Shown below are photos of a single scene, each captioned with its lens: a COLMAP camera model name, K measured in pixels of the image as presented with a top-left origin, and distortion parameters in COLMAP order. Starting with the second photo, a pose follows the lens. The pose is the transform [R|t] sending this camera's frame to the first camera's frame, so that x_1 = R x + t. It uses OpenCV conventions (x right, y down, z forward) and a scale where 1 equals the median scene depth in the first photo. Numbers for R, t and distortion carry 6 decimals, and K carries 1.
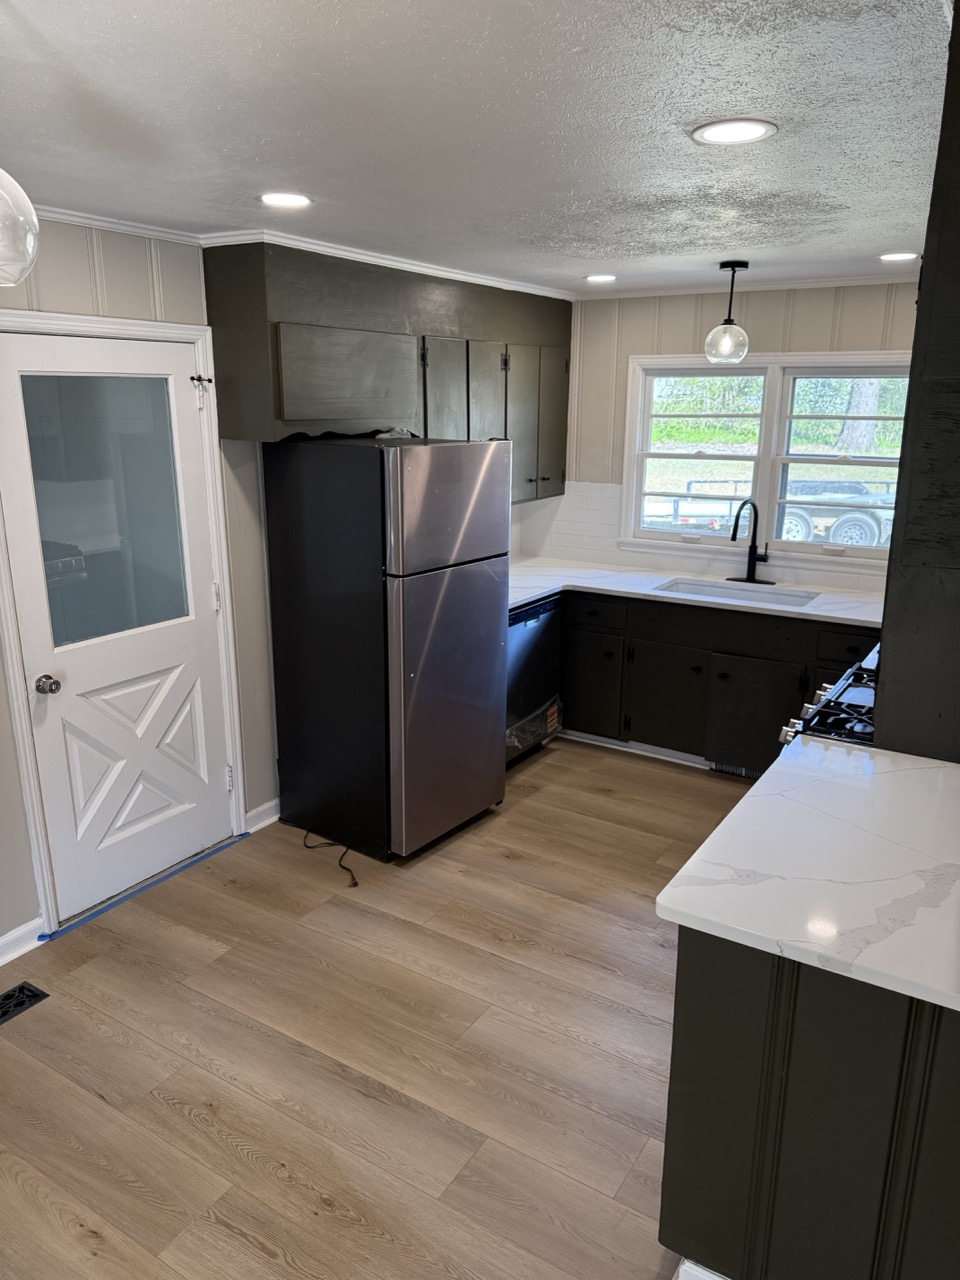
lens RADIAL K [[906.2, 0, 483.6], [0, 906.2, 645.8], [0, 0, 1]] dist [0.121499, -0.178988]
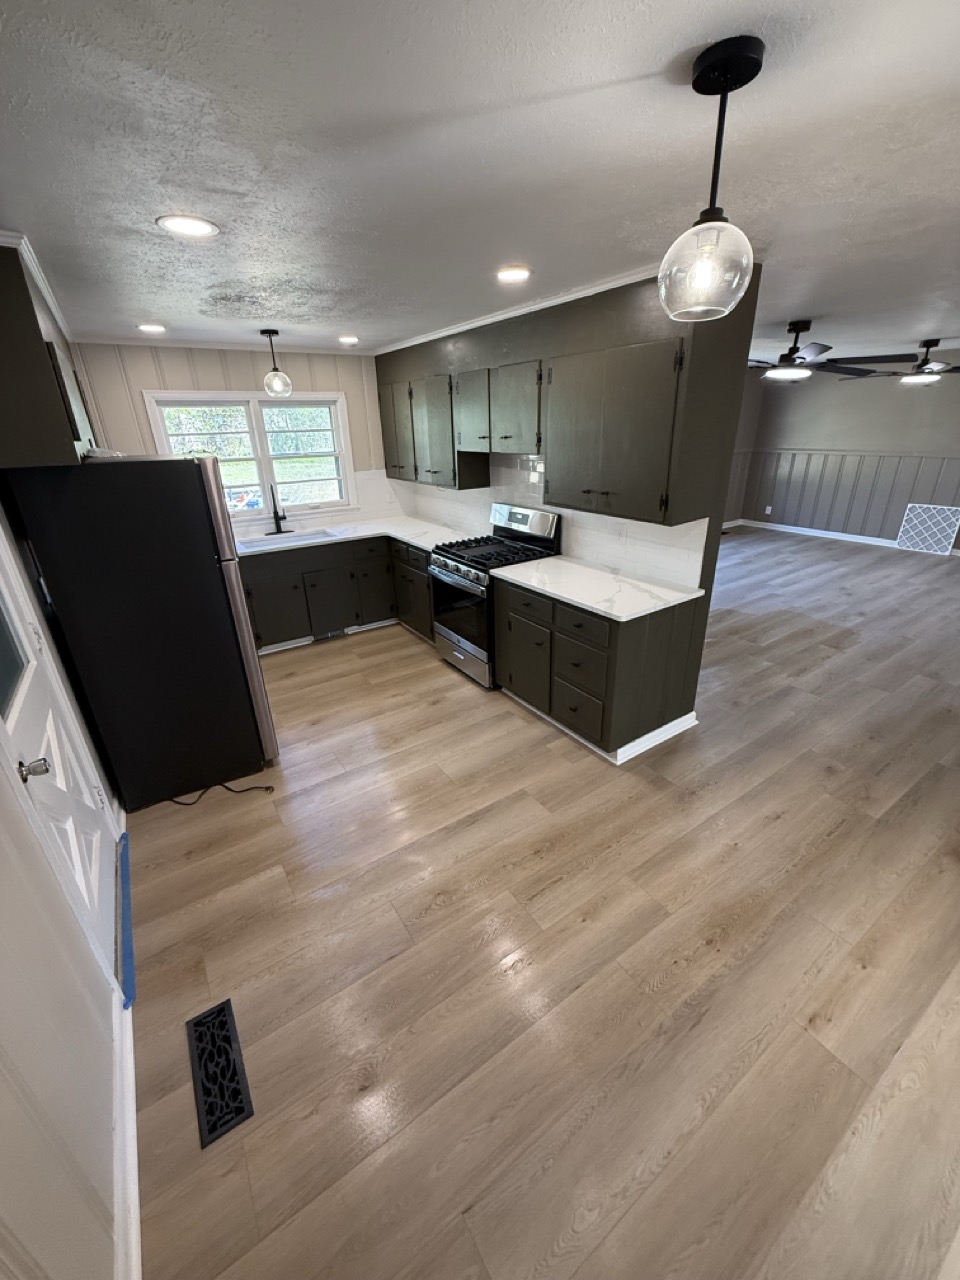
lens RADIAL K [[510.2, 0, 480.4], [0, 510.2, 636.5], [0, 0, 1]] dist [0.000541, -0.000638]
pose [[0.400876, -0.372971, 0.836774, -0.451762], [0.267385, 0.921241, 0.282524, -0.065911], [-0.876244, 0.110484, 0.469030, 0.271758]]
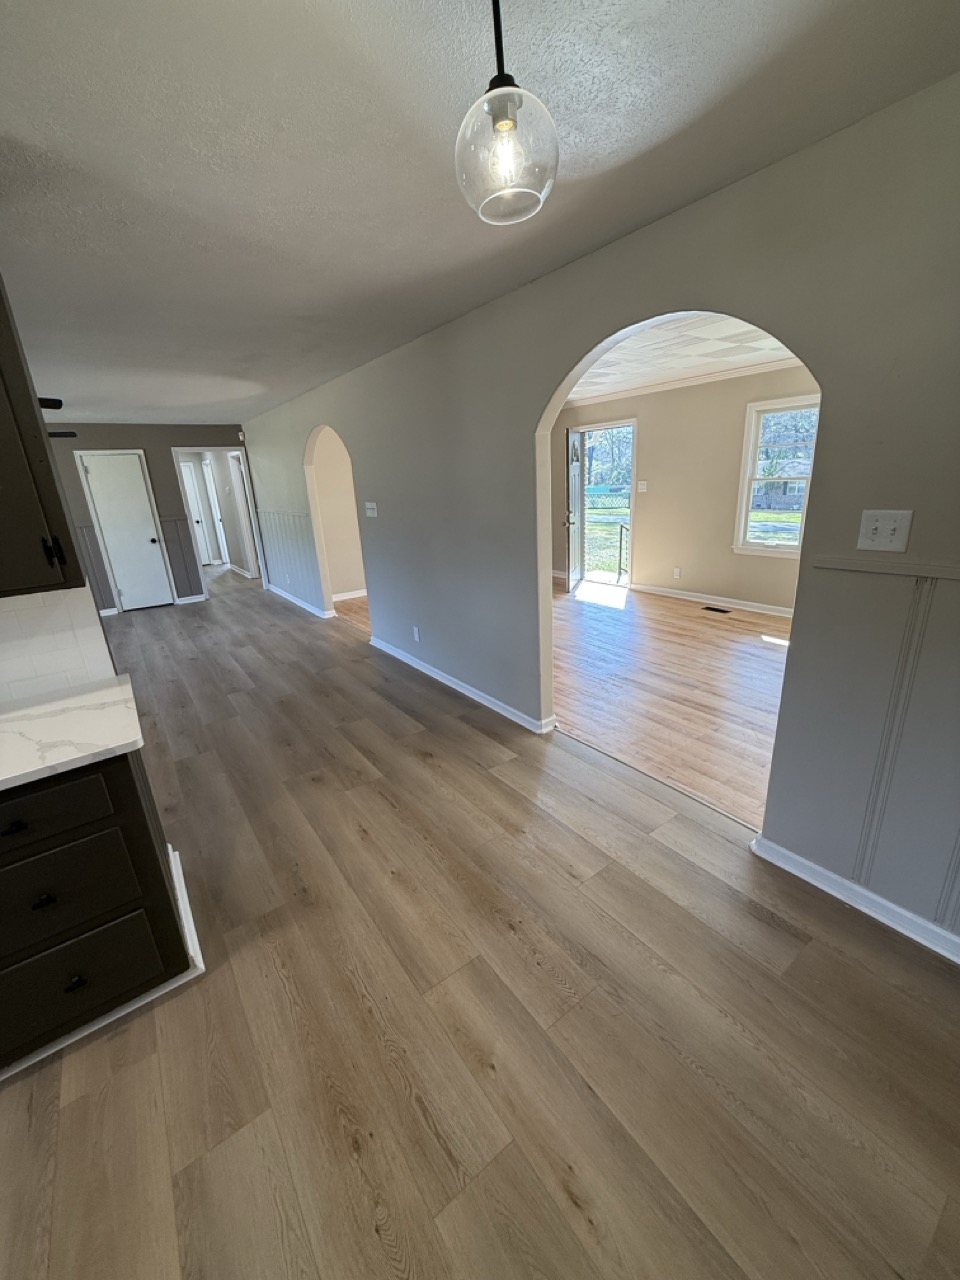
lens RADIAL K [[510.2, 0, 480.4], [0, 510.2, 636.5], [0, 0, 1]] dist [0.000541, -0.000638]
pose [[-0.929816, -0.063532, 0.362499, -0.227700], [0.147342, 0.838337, 0.524863, -0.074880], [-0.337242, 0.541437, -0.770138, 0.526615]]
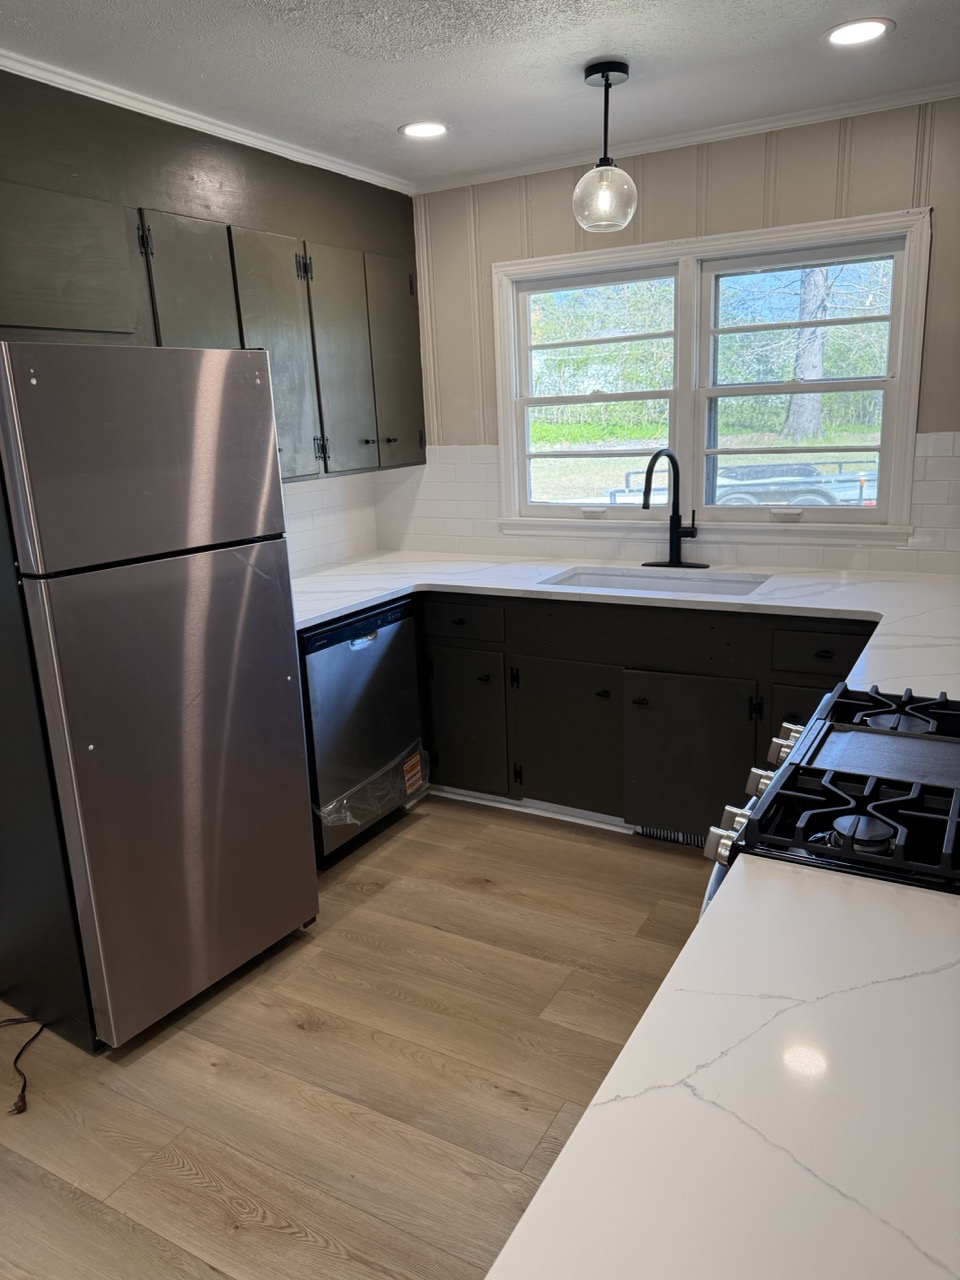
lens RADIAL K [[906.2, 0, 483.6], [0, 906.2, 645.8], [0, 0, 1]] dist [0.121499, -0.178988]
pose [[0.997493, -0.058999, 0.039074, 0.117488], [0.059576, 0.998129, -0.013769, -0.007059], [-0.038189, 0.016063, 0.999141, 0.311861]]
